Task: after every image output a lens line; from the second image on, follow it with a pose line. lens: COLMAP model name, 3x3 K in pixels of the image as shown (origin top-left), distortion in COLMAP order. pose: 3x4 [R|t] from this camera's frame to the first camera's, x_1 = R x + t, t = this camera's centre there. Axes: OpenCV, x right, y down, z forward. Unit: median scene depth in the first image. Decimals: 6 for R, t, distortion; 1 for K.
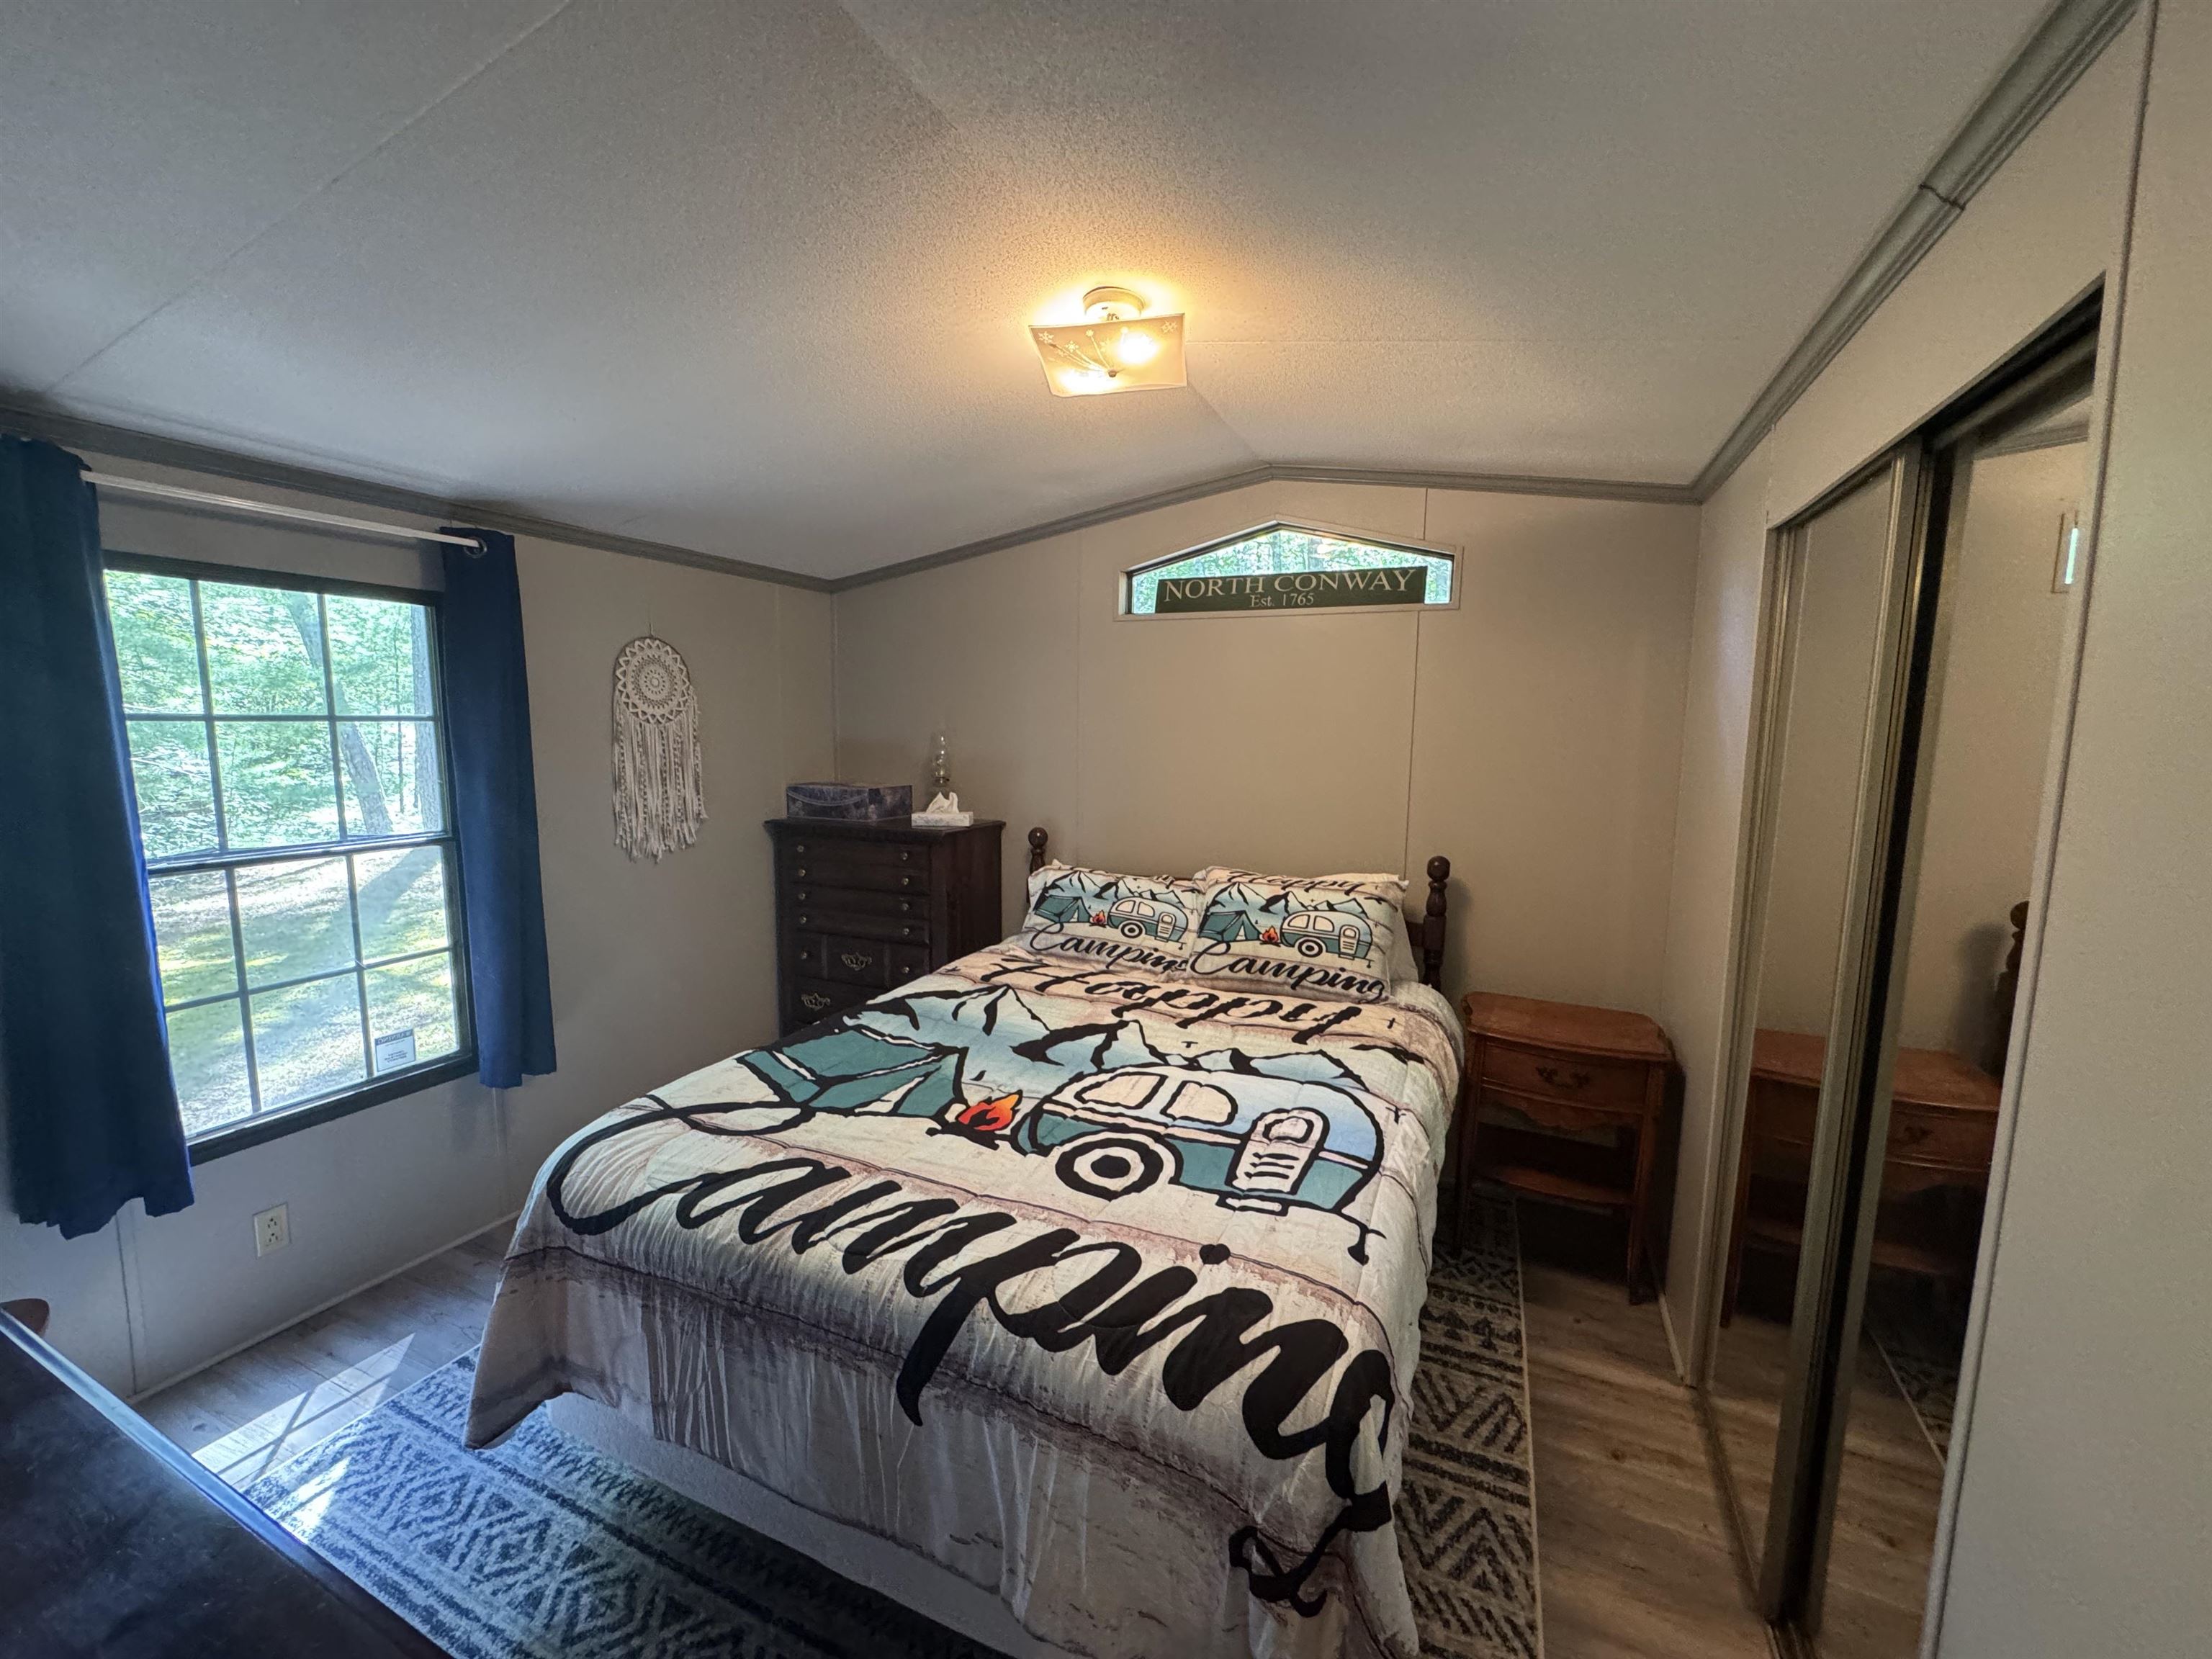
lens RADIAL K [[883.5, 0, 1107.2], [0, 883.5, 827.4], [0, 0, 1]] dist [-0.003401, 0.000558]
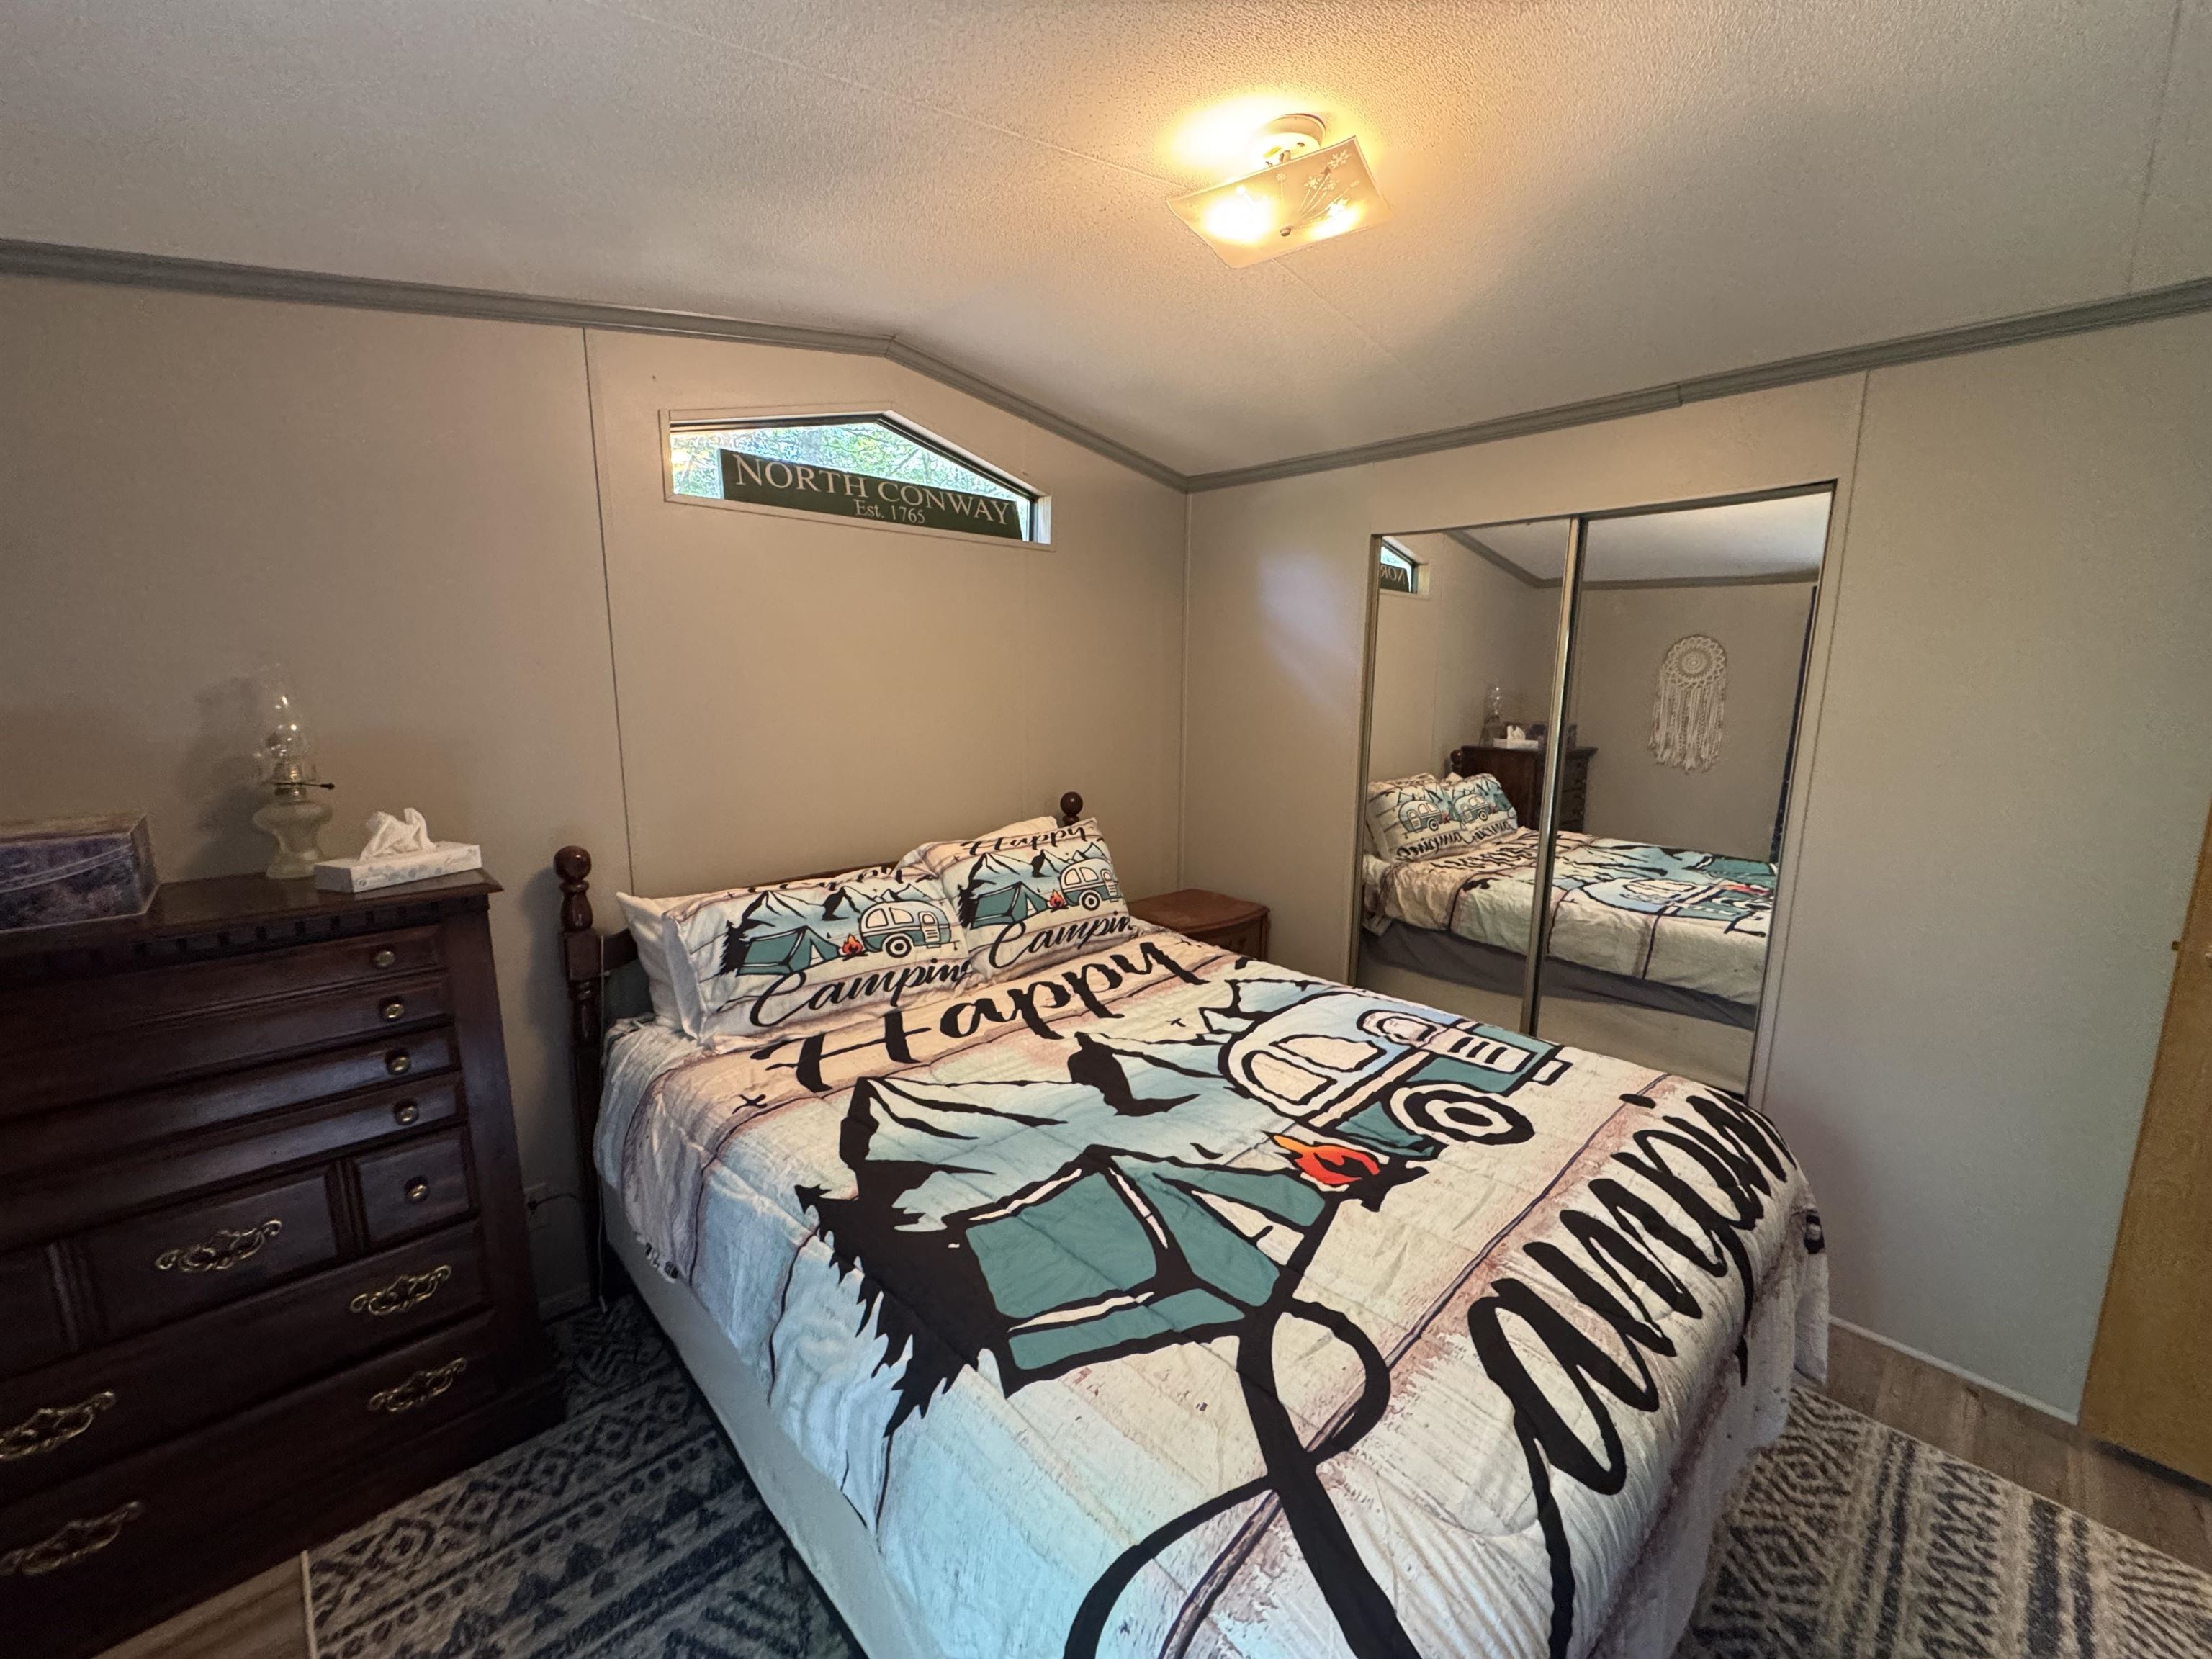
lens RADIAL K [[883.5, 0, 1114.4], [0, 883.5, 825.0], [0, 0, 1]] dist [-0.003401, 0.000558]
pose [[0.383165, -0.167976, 0.908278, -0.609089], [0.107349, 0.984760, 0.136835, -0.071951], [-0.917421, 0.045072, 0.395358, 0.587336]]
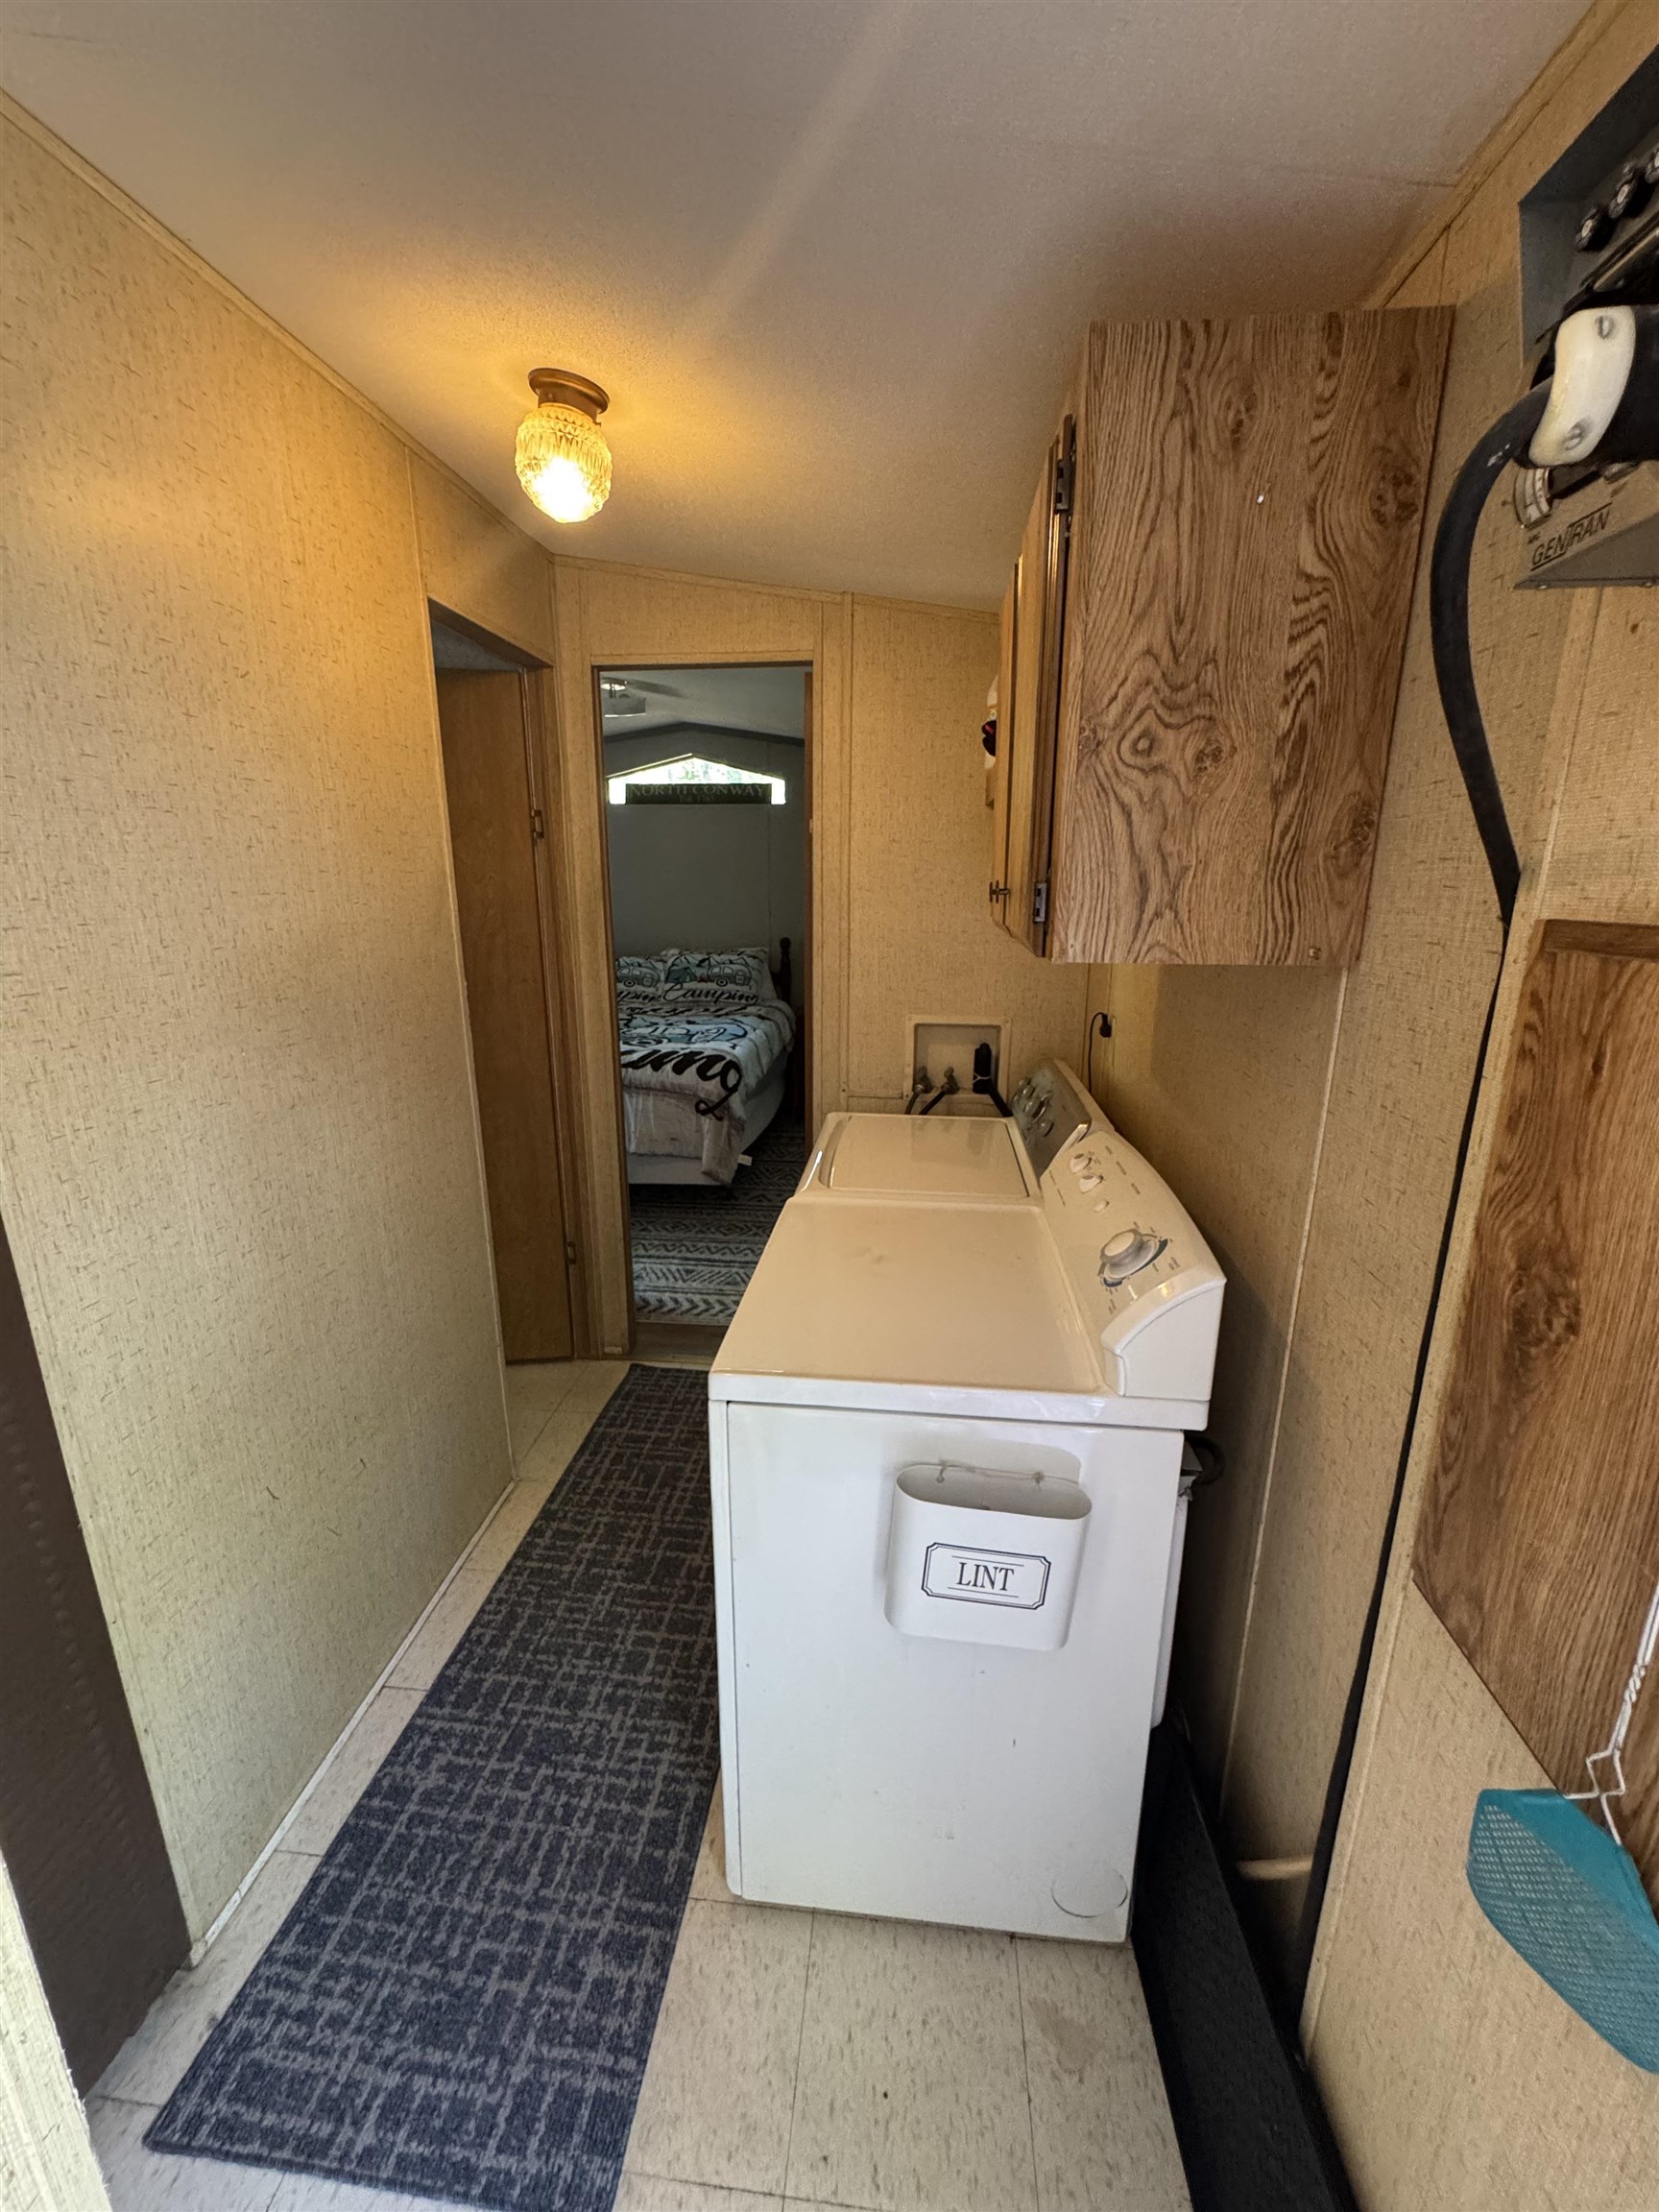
lens RADIAL K [[883.5, 0, 828.1], [0, 883.5, 1105.0], [0, 0, 1]] dist [-0.003401, 0.000558]
pose [[0.951123, -0.090963, 0.295110, -0.162600], [0.048102, 0.987608, 0.149385, 0.123047], [-0.305042, -0.127888, 0.943713, -1.023672]]
